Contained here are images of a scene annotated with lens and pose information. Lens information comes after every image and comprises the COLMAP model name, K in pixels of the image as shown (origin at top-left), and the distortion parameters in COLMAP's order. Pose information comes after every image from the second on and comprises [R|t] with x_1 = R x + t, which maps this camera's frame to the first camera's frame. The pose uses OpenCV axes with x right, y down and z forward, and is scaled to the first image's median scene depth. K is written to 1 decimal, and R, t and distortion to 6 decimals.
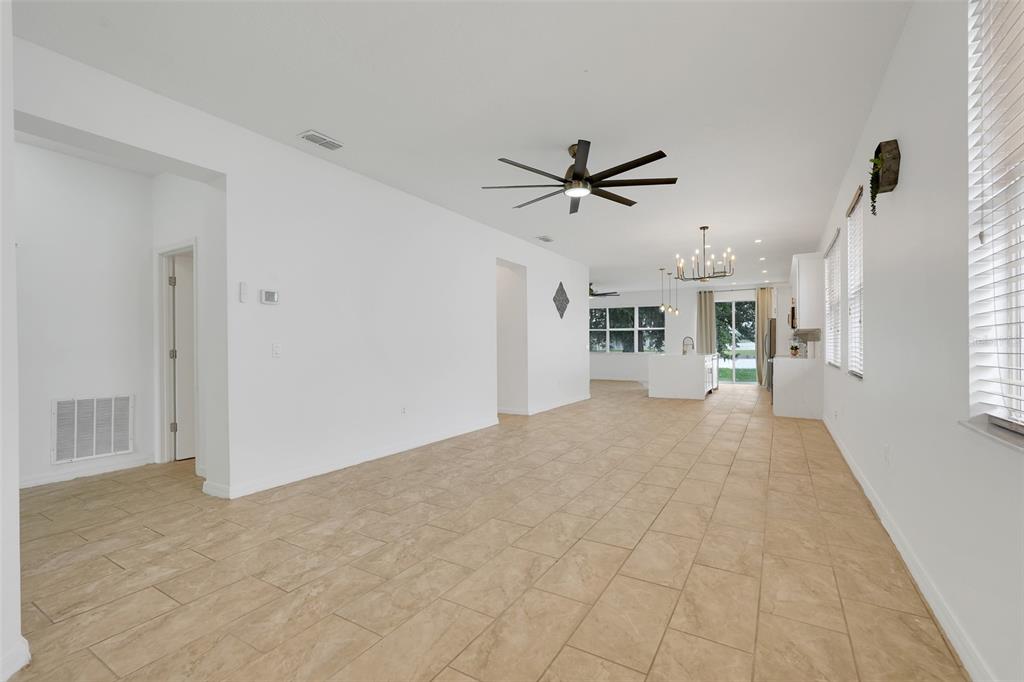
lens RADIAL K [[451.6, 0, 510.6], [0, 451.6, 344.3], [0, 0, 1]] dist [-0.002527, 0.000048]
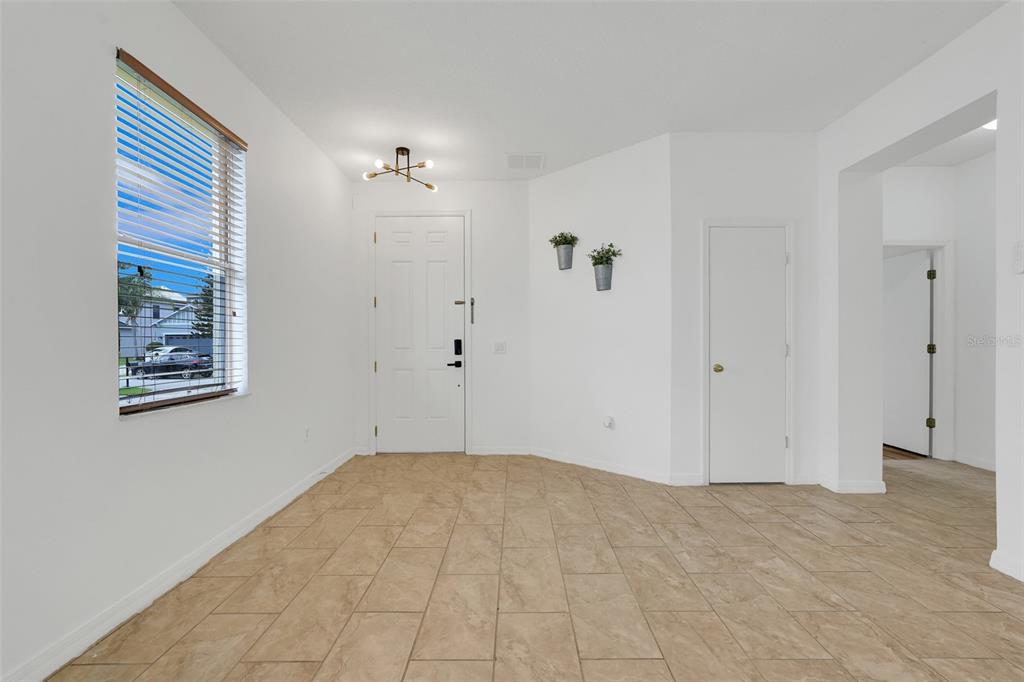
lens RADIAL K [[451.6, 0, 510.6], [0, 451.6, 344.3], [0, 0, 1]] dist [-0.002527, 0.000048]
pose [[-0.860009, 0.013522, -0.510100, 0.491541], [0.011662, 0.999909, 0.006844, -0.009163], [0.510146, -0.000063, -0.860088, 1.701310]]
